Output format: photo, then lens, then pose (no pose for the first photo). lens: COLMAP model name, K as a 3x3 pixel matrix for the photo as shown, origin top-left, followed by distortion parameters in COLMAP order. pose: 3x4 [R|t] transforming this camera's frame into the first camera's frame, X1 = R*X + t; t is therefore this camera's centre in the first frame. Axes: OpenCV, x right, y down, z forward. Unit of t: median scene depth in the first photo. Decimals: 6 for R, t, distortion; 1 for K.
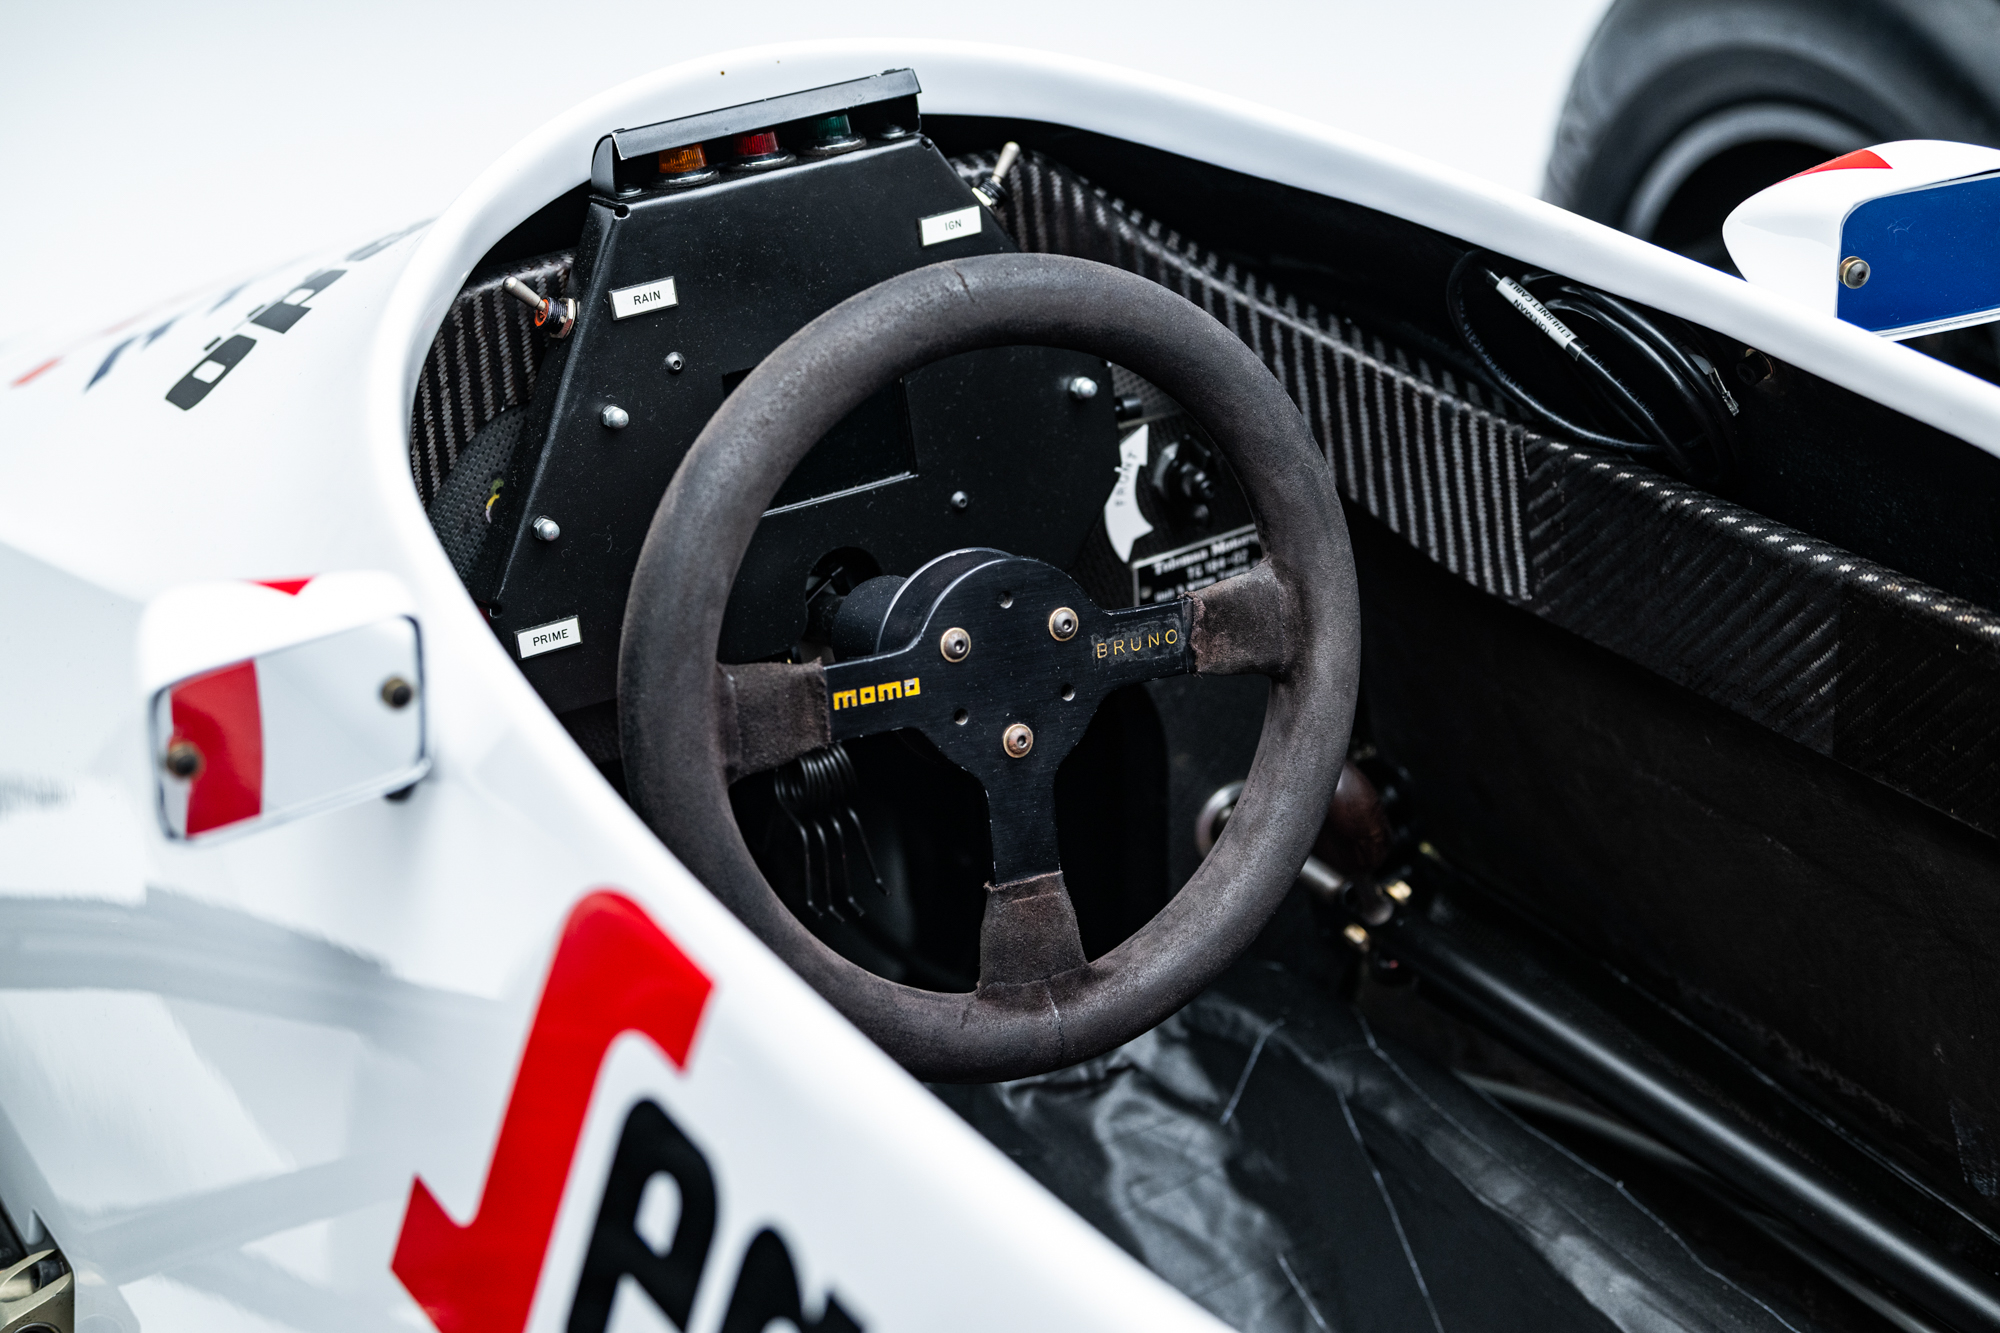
lens RADIAL K [[4067.0, 0, 1000.0], [0, 4067.0, 666.5], [0, 0, 1]] dist [0.019316, -0.182756]
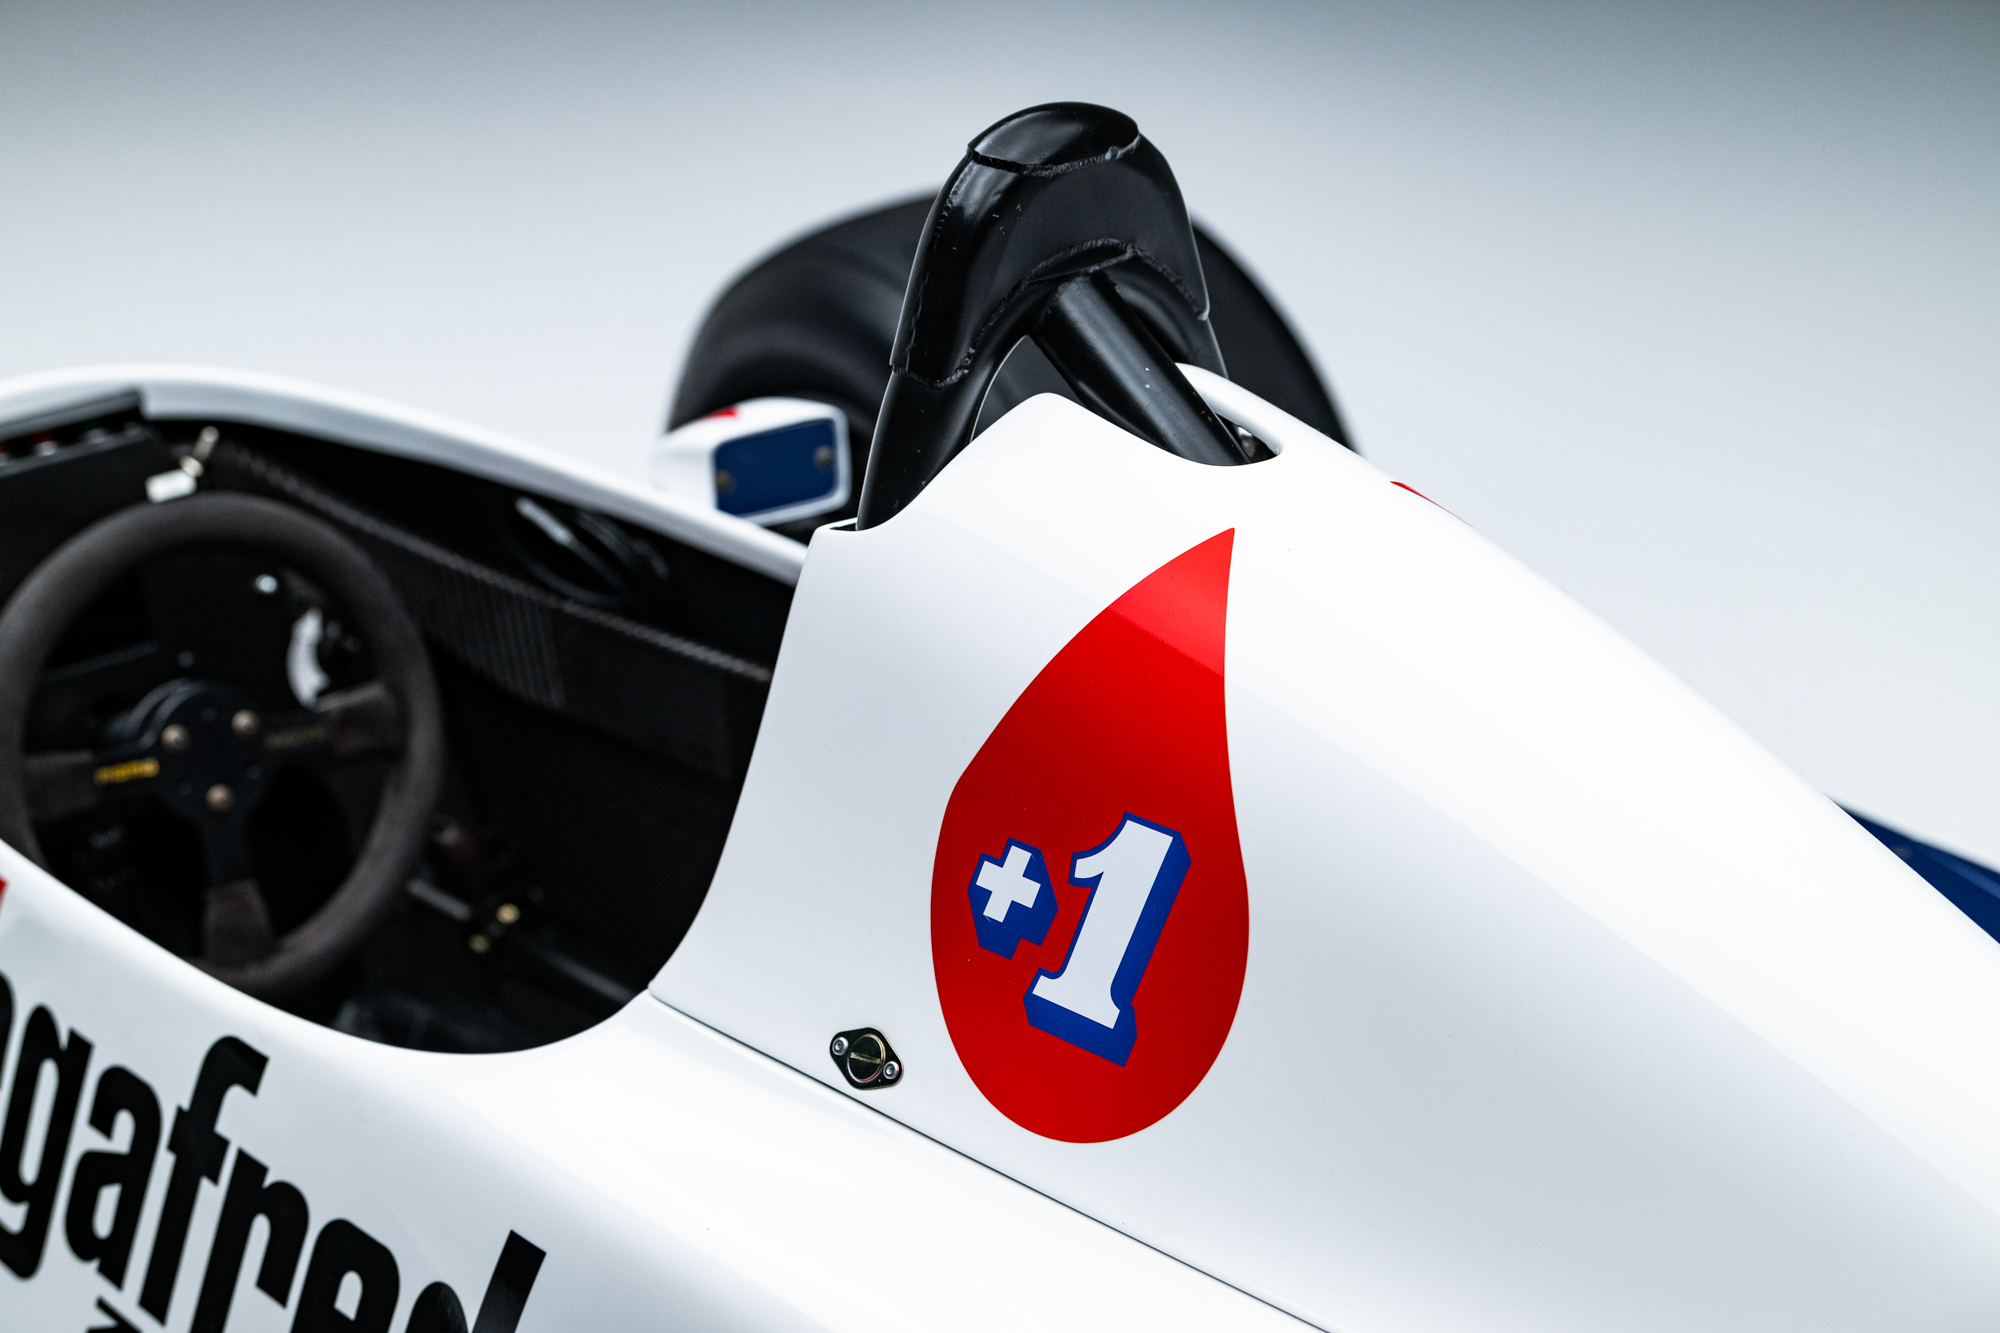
lens RADIAL K [[4067.0, 0, 1000.0], [0, 4067.0, 666.5], [0, 0, 1]] dist [0.019316, -0.182756]
pose [[0.988927, -0.051078, 0.139334, 0.084626], [0.062195, 0.995118, -0.076634, 0.104696], [-0.134739, 0.084451, 0.987276, -0.602693]]
